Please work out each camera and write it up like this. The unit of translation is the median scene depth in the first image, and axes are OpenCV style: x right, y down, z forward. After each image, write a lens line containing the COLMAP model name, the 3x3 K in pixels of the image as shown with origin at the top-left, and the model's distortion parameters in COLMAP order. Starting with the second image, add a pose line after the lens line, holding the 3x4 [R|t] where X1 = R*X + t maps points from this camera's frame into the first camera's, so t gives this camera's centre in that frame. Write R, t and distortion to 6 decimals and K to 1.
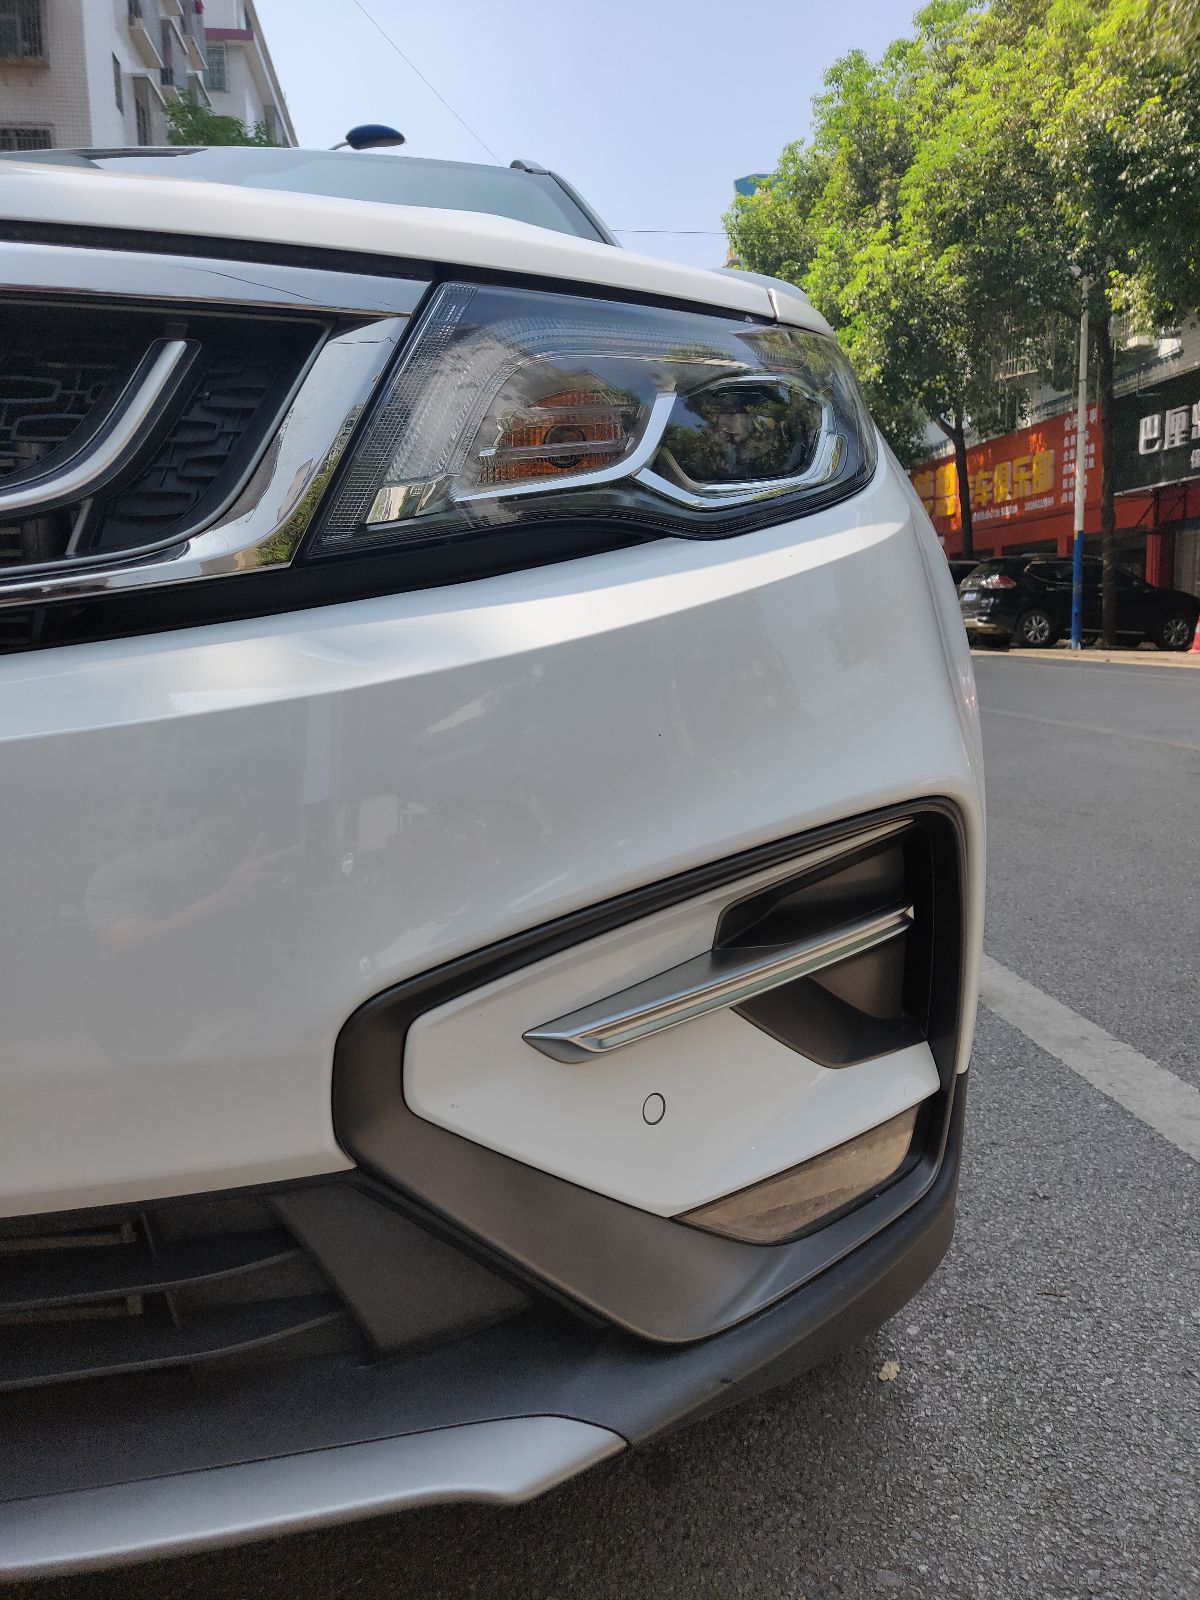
lens RADIAL K [[1228.6, 0, 595.9], [0, 1228.6, 804.6], [0, 0, 1]] dist [0.003580, 0.007566]
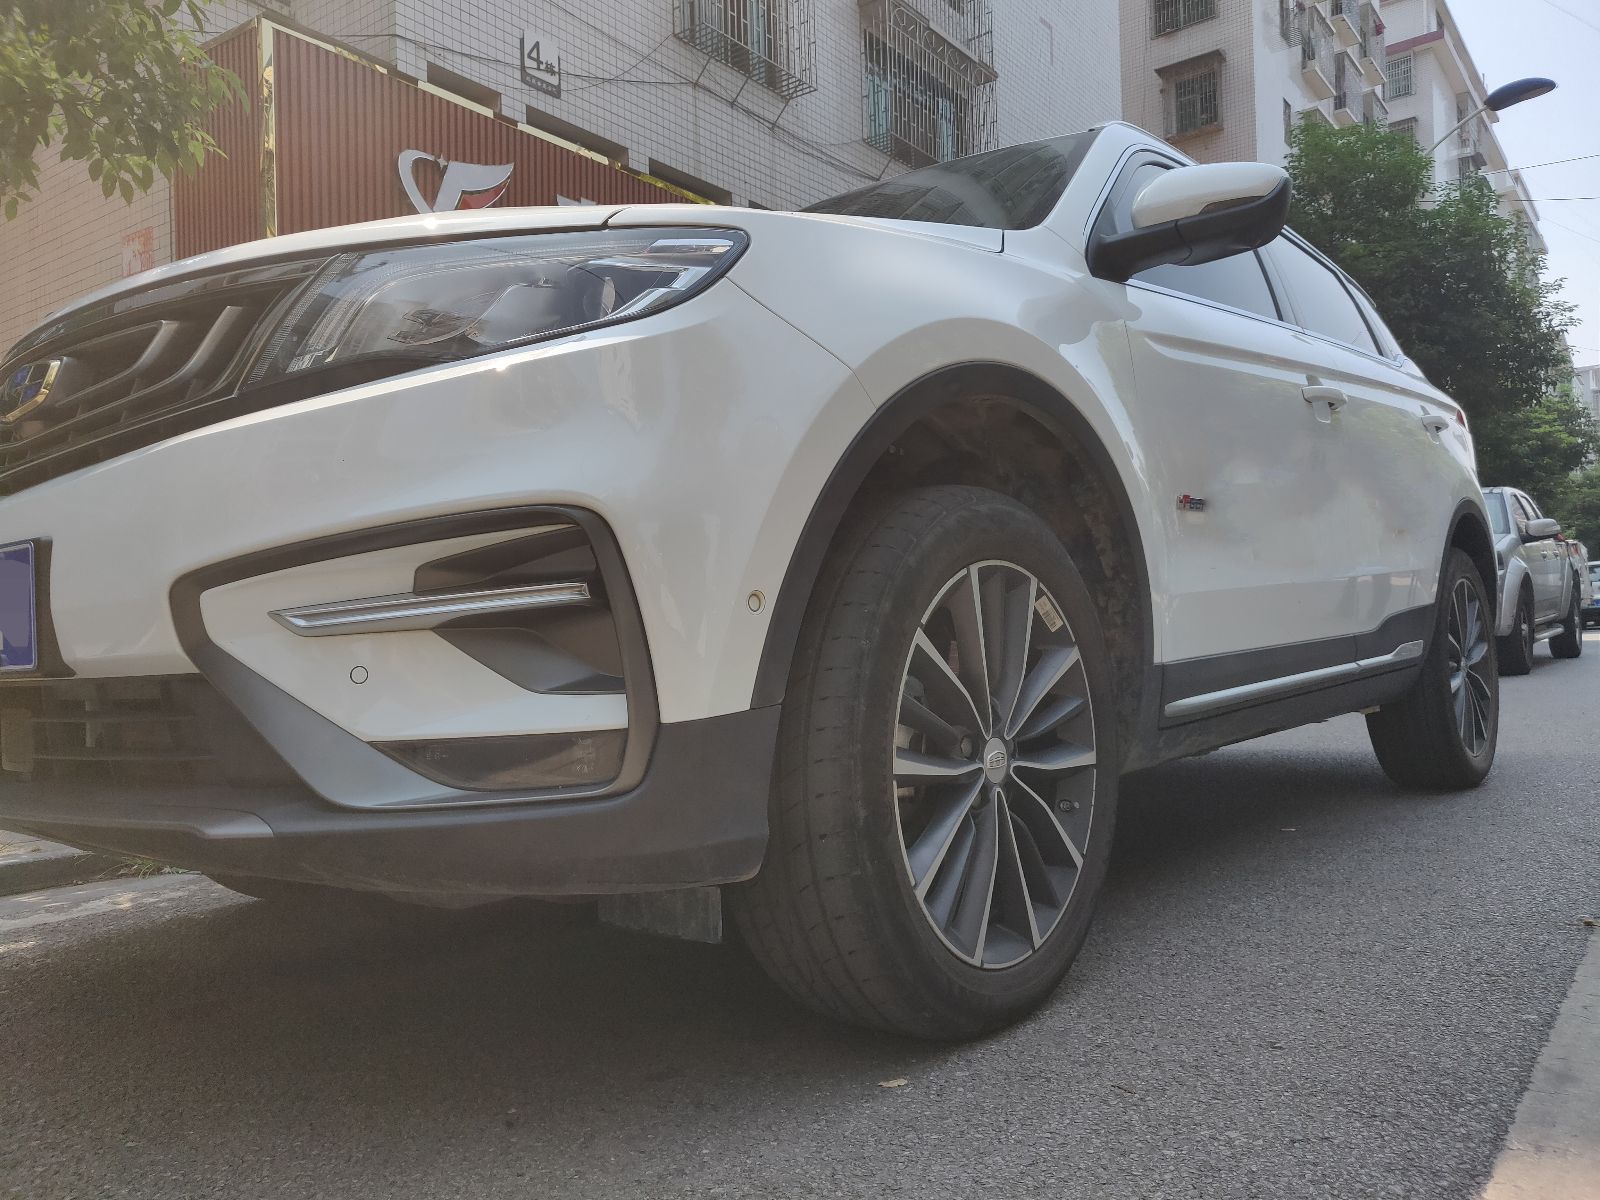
lens RADIAL K [[1228.6, 0, 798.0], [0, 1228.6, 600.5], [0, 0, 1]] dist [0.003580, 0.007566]
pose [[0.707817, -0.036718, -0.705441, 0.072391], [-0.081913, 0.987645, -0.133595, 0.013751], [0.701630, 0.152346, 0.696064, 0.008649]]
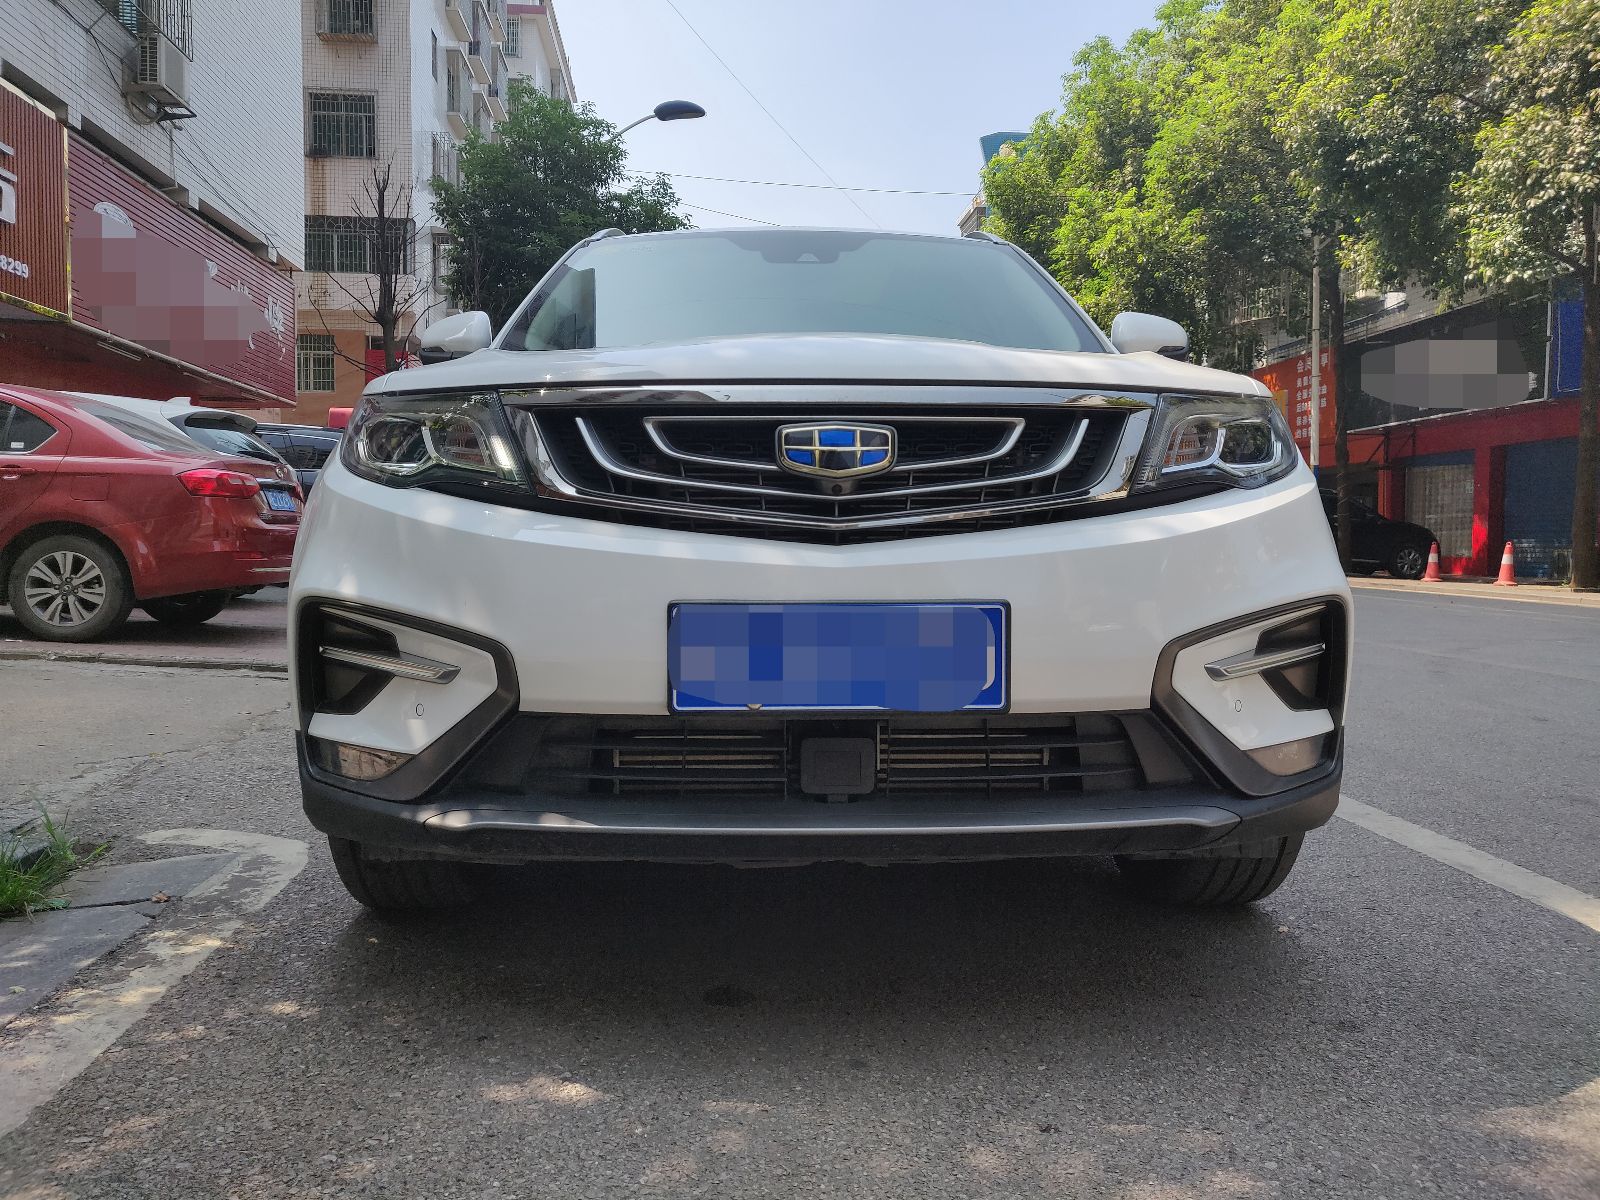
lens RADIAL K [[1242.8, 0, 797.6], [0, 1242.8, 594.1], [0, 0, 1]] dist [-0.054402, 0.123690]
pose [[0.999596, 0.019776, -0.020414, -0.035055], [-0.021826, 0.994160, -0.105684, 0.013045], [0.018205, 0.106087, 0.994190, -0.068688]]
